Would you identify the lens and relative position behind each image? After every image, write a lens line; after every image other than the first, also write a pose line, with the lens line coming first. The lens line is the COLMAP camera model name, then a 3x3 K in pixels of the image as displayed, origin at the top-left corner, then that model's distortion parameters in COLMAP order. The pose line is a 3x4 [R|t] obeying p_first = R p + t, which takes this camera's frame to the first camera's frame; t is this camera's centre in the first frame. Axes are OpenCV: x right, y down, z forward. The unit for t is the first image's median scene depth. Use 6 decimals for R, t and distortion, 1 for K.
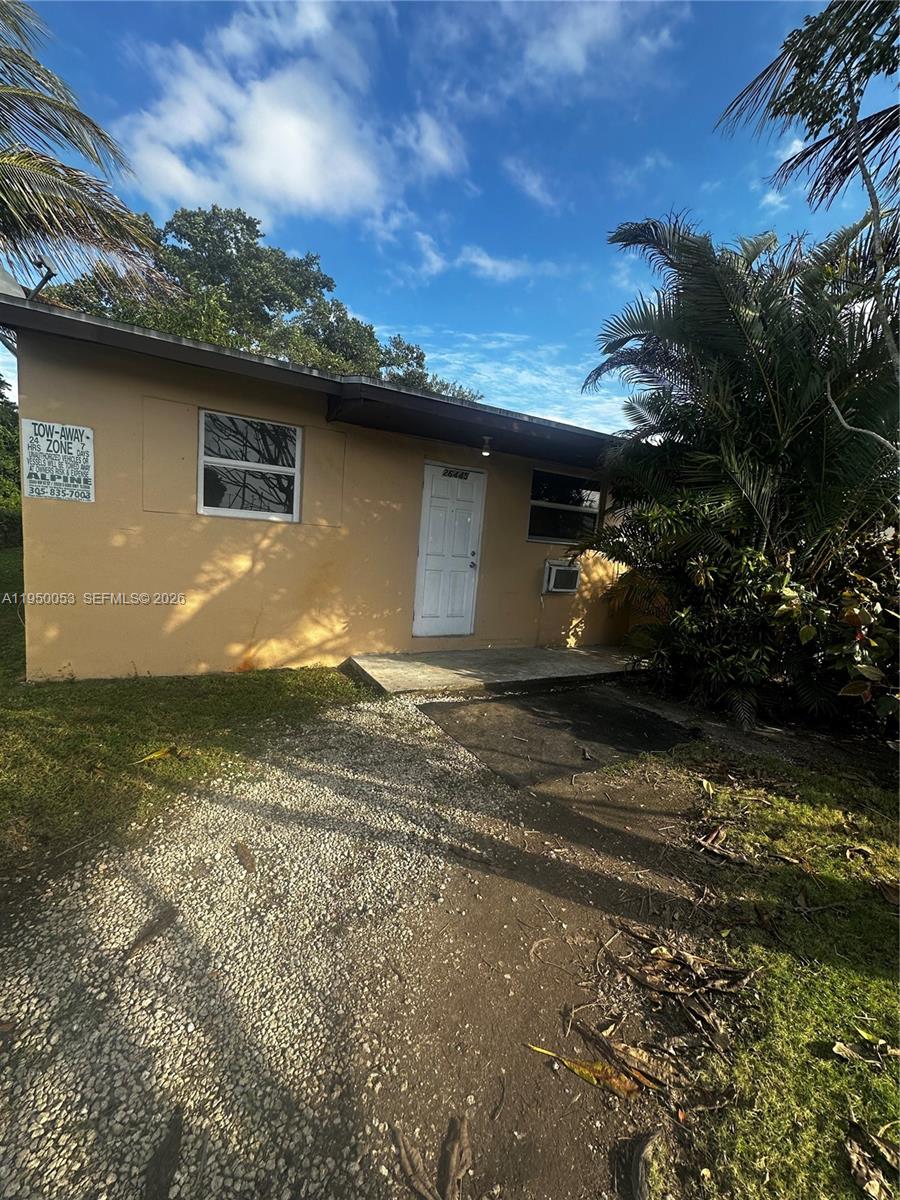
lens RADIAL K [[482.4, 0, 447.2], [0, 482.4, 602.6], [0, 0, 1]] dist [0.022049, 0.000166]
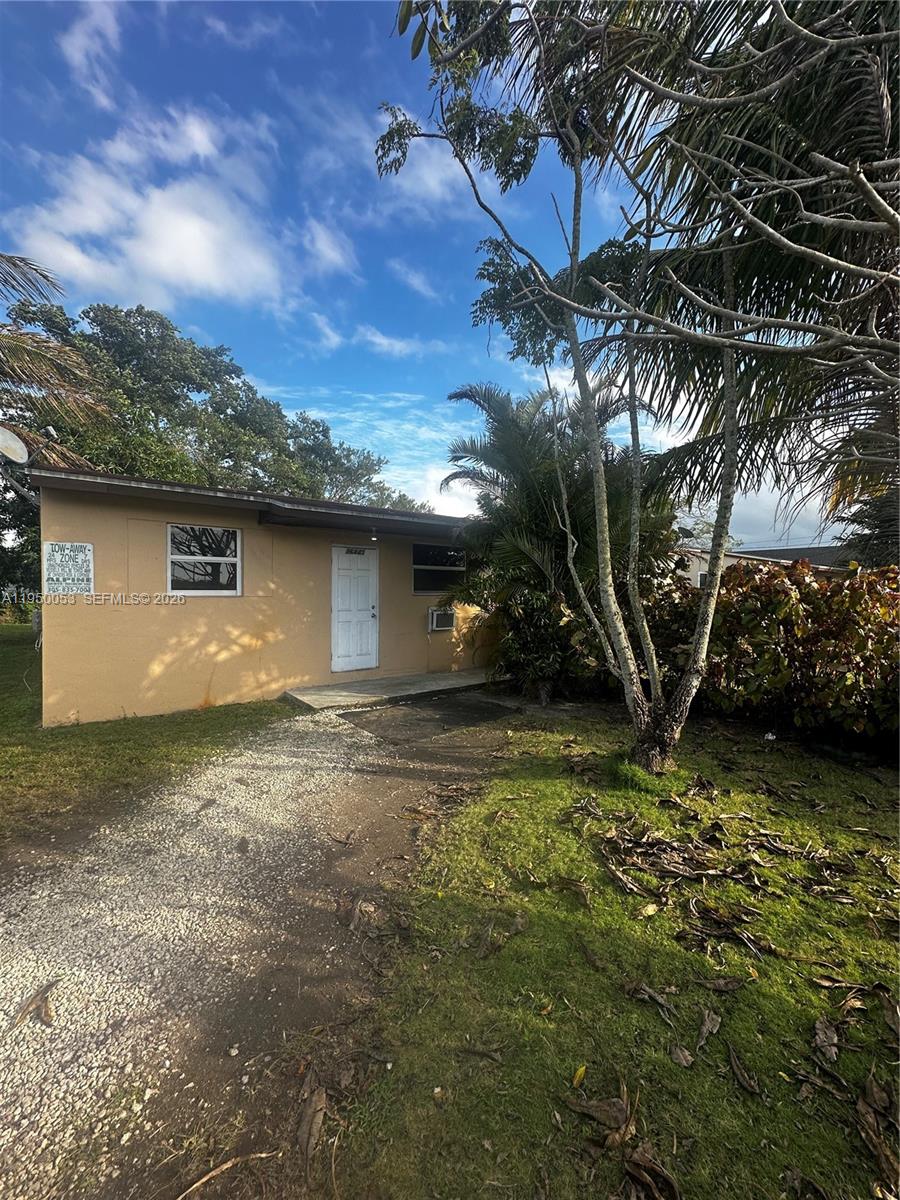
lens RADIAL K [[479.1, 0, 449.8], [0, 479.1, 602.9], [0, 0, 1]] dist [-0.000573, 0.000351]
pose [[0.982738, -0.076147, 0.168608, 0.041482], [0.092236, 0.991686, -0.089734, 0.028976], [-0.160373, 0.103737, 0.981590, -0.385406]]
